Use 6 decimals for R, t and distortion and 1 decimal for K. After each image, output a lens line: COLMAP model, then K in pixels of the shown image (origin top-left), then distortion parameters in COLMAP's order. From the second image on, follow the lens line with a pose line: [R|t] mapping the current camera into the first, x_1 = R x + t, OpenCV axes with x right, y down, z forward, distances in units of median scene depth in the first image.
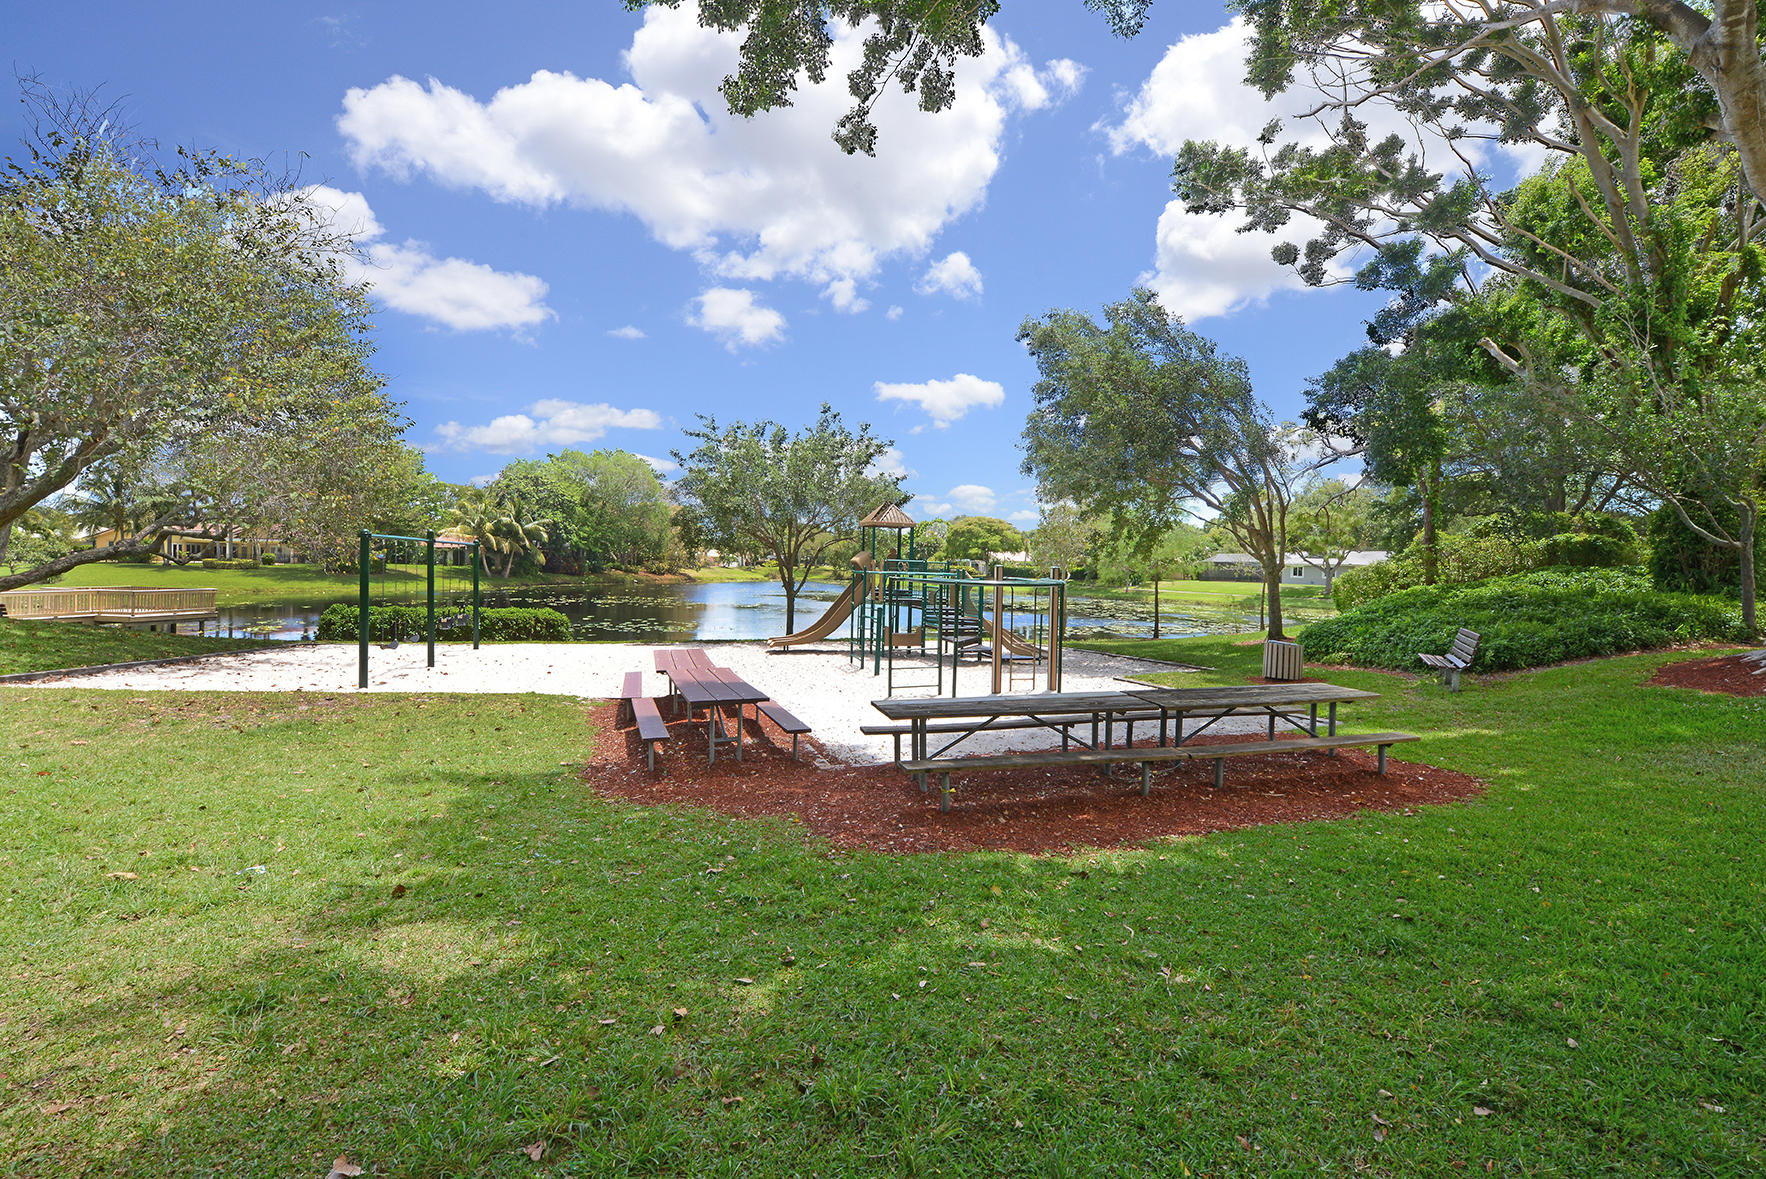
lens RADIAL K [[750.4, 0, 883.0], [0, 750.4, 589.5], [0, 0, 1]] dist [-0.000559, 0.000510]
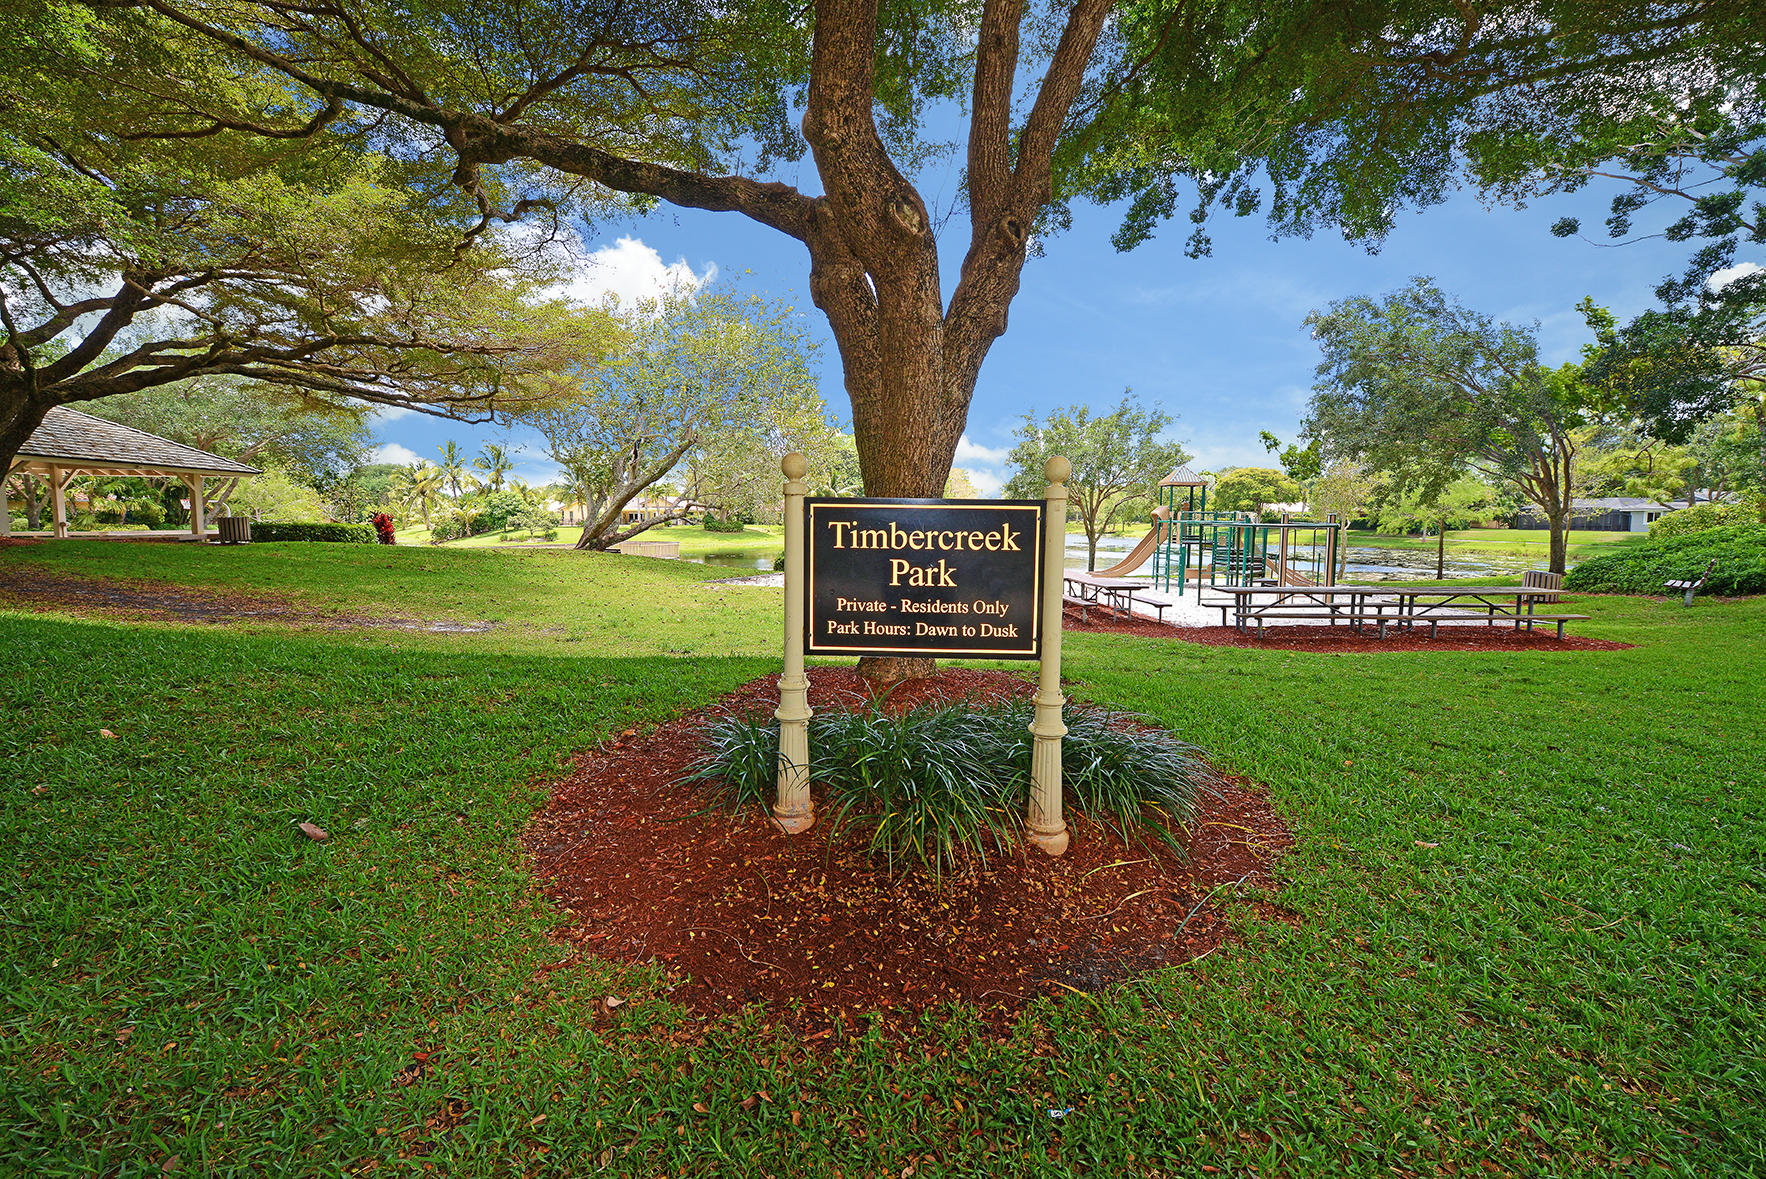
lens RADIAL K [[750.4, 0, 883.0], [0, 750.4, 589.5], [0, 0, 1]] dist [-0.000559, 0.000510]
pose [[0.949053, 0.008483, -0.315002, -0.053759], [0.009421, 0.998427, 0.055271, 0.010192], [0.314975, -0.055422, 0.947480, -0.268072]]
